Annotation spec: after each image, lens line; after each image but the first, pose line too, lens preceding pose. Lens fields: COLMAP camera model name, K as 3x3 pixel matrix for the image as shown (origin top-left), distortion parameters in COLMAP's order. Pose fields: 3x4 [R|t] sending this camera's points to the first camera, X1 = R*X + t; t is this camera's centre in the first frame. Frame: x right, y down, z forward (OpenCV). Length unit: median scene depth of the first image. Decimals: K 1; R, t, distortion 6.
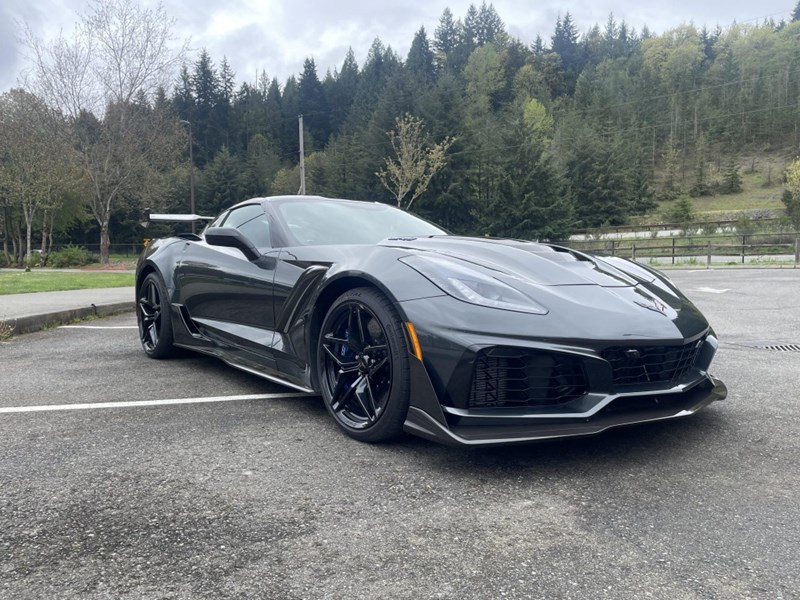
lens RADIAL K [[594.4, 0, 398.9], [0, 594.4, 293.2], [0, 0, 1]] dist [0.079347, -0.093581]
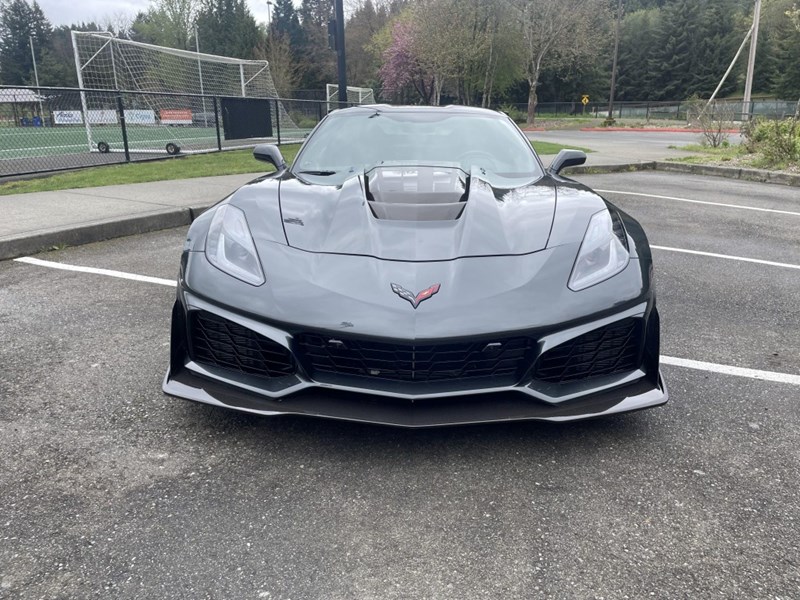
lens RADIAL K [[594.4, 0, 403.7], [0, 594.4, 296.8], [0, 0, 1]] dist [0.079347, -0.093581]
pose [[0.774150, 0.182184, -0.606218, 0.885315], [-0.035034, 0.968551, 0.246335, -0.168556], [0.632032, -0.169462, 0.756187, 0.368412]]
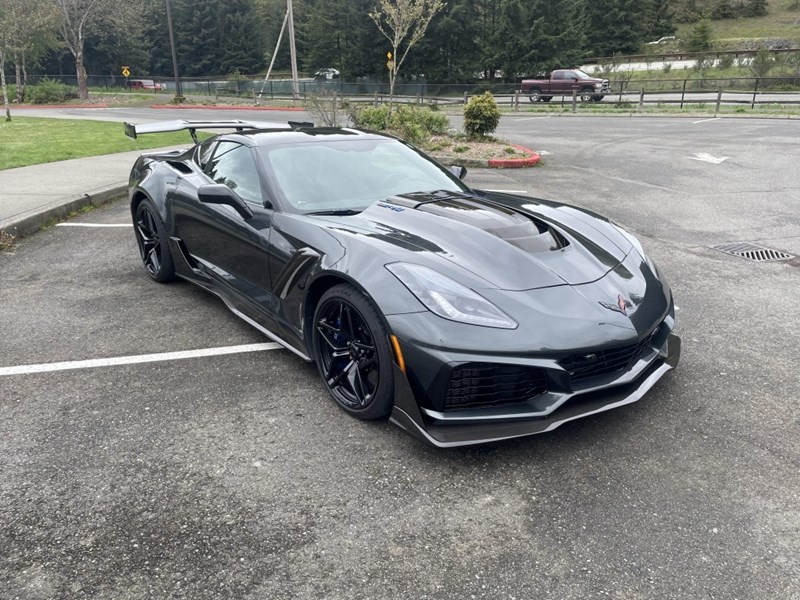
lens RADIAL K [[594.4, 0, 404.6], [0, 594.4, 296.1], [0, 0, 1]] dist [0.079347, -0.093581]
pose [[0.999926, -0.002621, 0.011870, 0.022334], [-0.000708, 0.962263, 0.272119, -0.285323], [-0.012135, -0.272108, 0.962190, -0.046490]]
